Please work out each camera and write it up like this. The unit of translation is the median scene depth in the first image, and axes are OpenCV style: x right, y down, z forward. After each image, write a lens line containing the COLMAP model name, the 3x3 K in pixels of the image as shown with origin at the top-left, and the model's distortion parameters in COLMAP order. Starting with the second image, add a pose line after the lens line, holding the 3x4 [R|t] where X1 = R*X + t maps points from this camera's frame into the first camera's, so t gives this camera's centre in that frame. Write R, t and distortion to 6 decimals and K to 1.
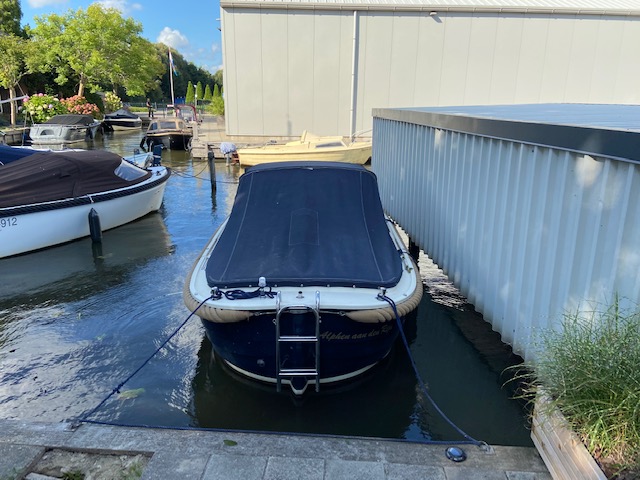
lens RADIAL K [[473.2, 0, 320.0], [0, 473.2, 240.0], [0, 0, 1]] dist [0.001657, -0.038067]
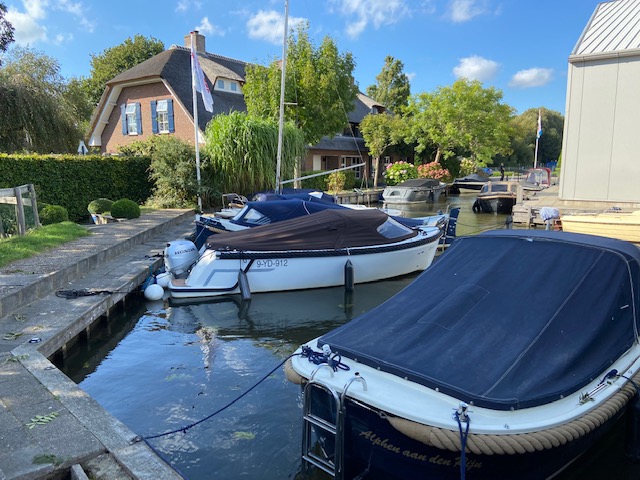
lens RADIAL K [[473.2, 0, 320.0], [0, 473.2, 240.0], [0, 0, 1]] dist [0.001657, -0.038067]
pose [[0.706372, 0.079661, -0.703344, 0.113054], [-0.170941, 0.983435, -0.060293, -0.015471], [0.686889, 0.162819, 0.708289, 0.070046]]
